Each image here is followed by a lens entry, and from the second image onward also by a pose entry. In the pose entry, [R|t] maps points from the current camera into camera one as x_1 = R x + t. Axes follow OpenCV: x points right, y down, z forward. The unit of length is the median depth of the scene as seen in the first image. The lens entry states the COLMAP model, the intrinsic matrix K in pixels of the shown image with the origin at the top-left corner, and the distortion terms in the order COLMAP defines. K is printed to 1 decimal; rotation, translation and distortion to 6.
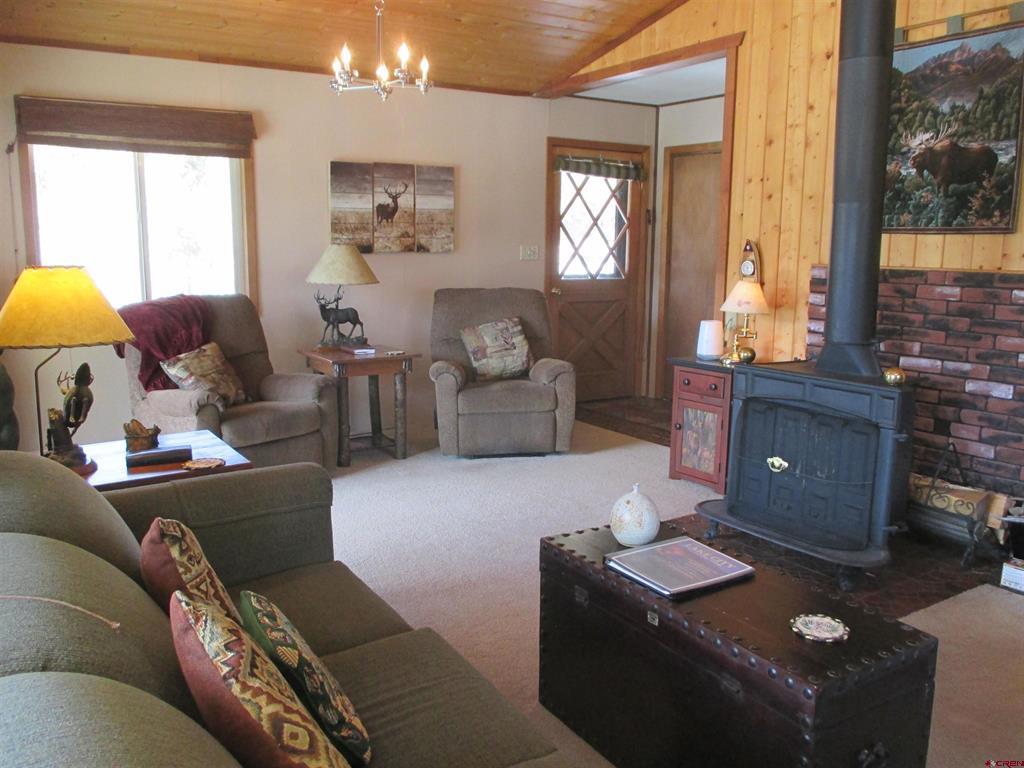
lens RADIAL K [[846.7, 0, 511.9], [0, 846.7, 384.7], [0, 0, 1]] dist [-0.055245, 0.007623]
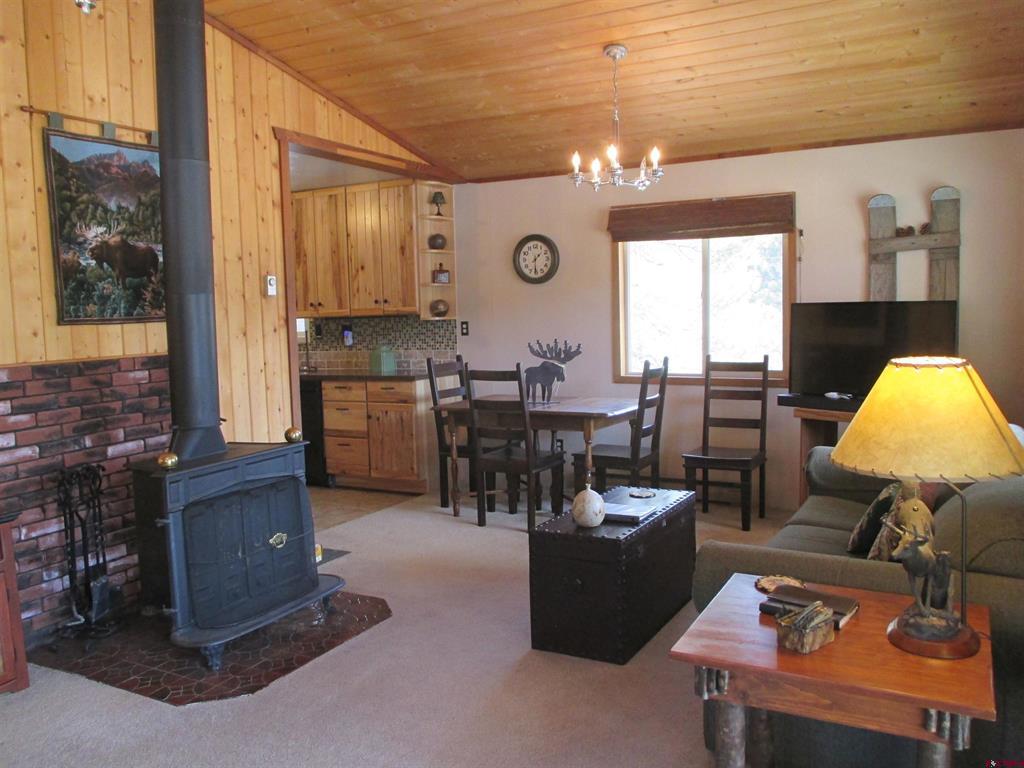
lens RADIAL K [[846.7, 0, 512.6], [0, 846.7, 387.3], [0, 0, 1]] dist [-0.055245, 0.007623]
pose [[-0.487269, -0.070578, 0.870395, -0.659073], [0.172889, 0.969202, 0.175378, -0.203094], [-0.855966, 0.235938, -0.460060, 1.084619]]
